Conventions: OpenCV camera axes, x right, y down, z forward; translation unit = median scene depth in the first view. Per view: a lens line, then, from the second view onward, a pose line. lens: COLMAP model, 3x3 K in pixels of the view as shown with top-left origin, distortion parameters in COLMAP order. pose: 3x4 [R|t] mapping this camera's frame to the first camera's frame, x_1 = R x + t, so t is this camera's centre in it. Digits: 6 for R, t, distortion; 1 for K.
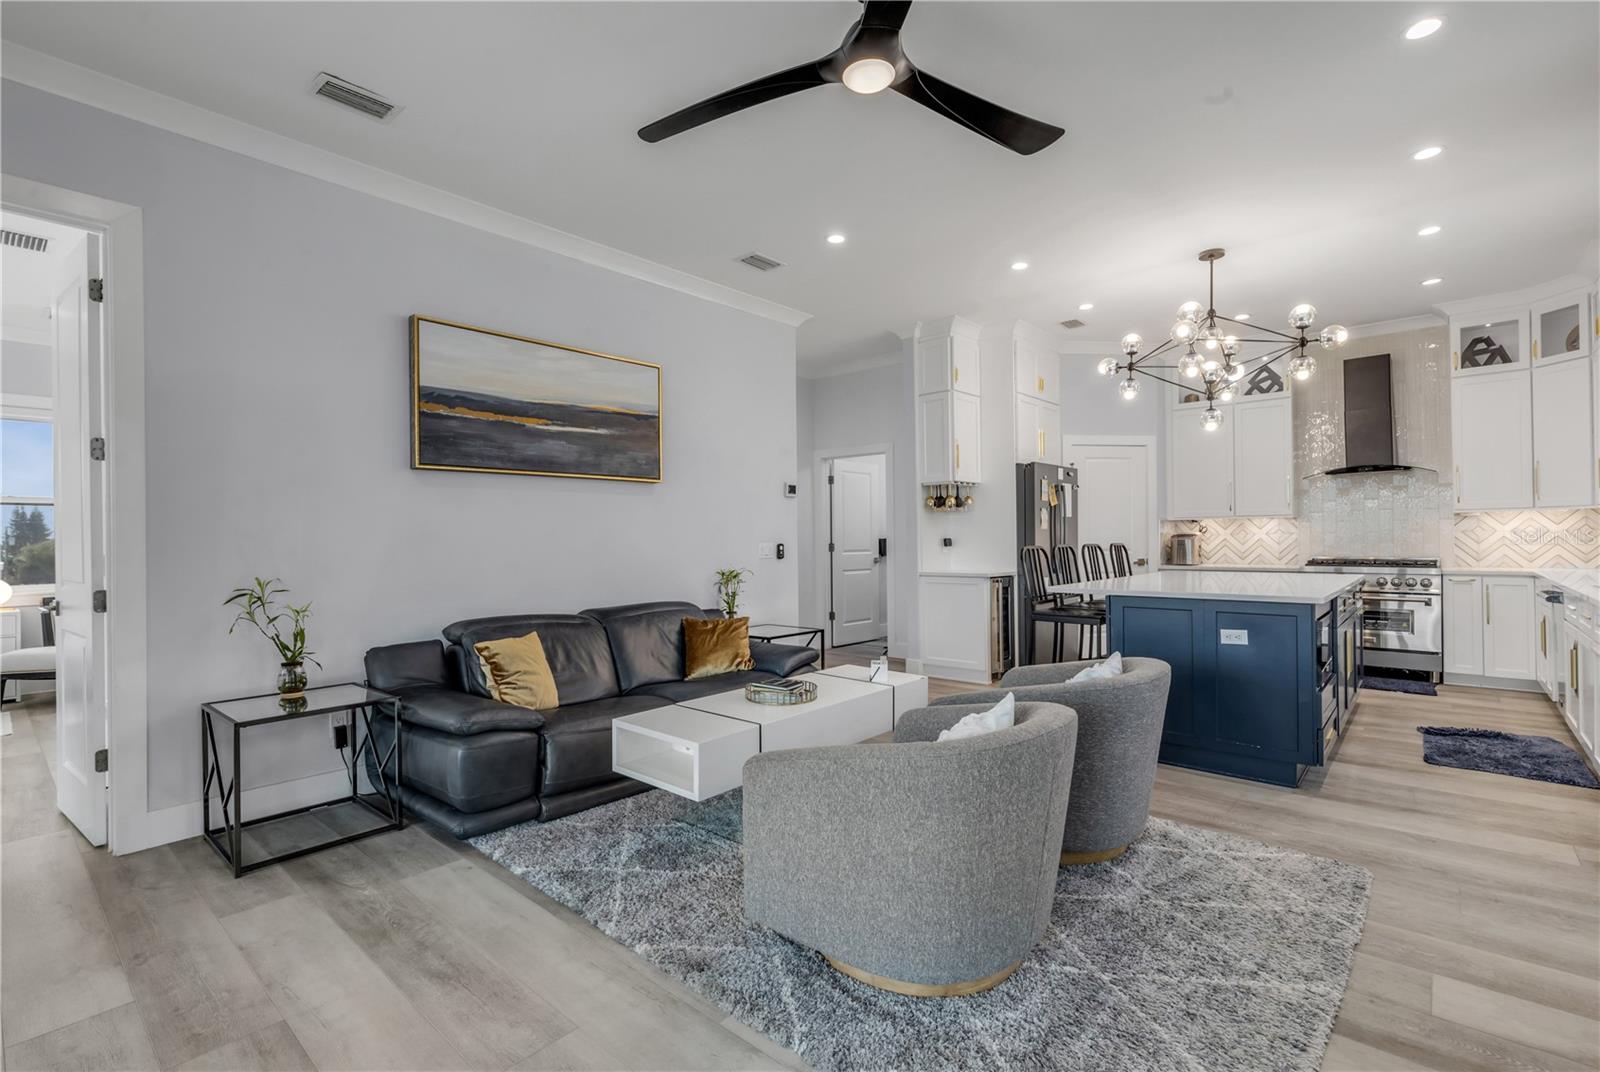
lens RADIAL K [[732.4, 0, 796.3], [0, 732.4, 537.3], [0, 0, 1]] dist [0.002299, 0.000884]
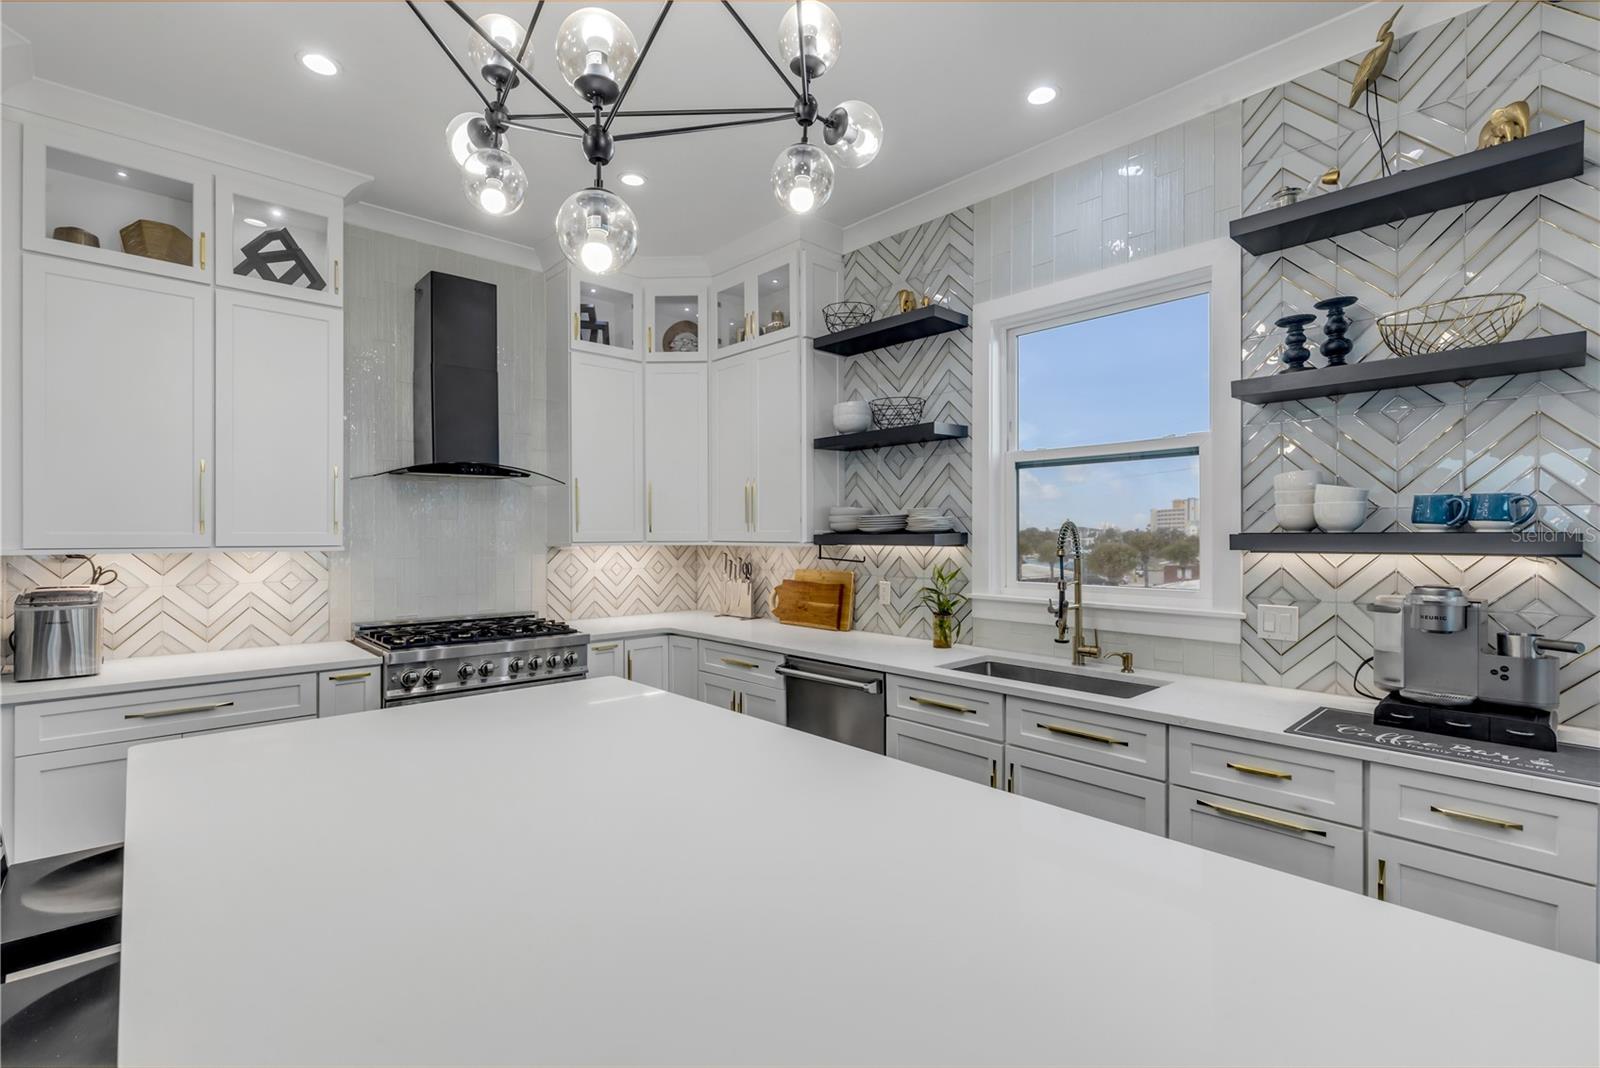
lens RADIAL K [[717.5, 0, 798.3], [0, 717.5, 535.2], [0, 0, 1]] dist [0.002203, -0.000119]
pose [[0.100483, 0.011021, 0.994878, 0.252838], [-0.003834, 0.999936, -0.010690, -0.038185], [-0.994931, -0.002740, 0.100519, 0.728288]]
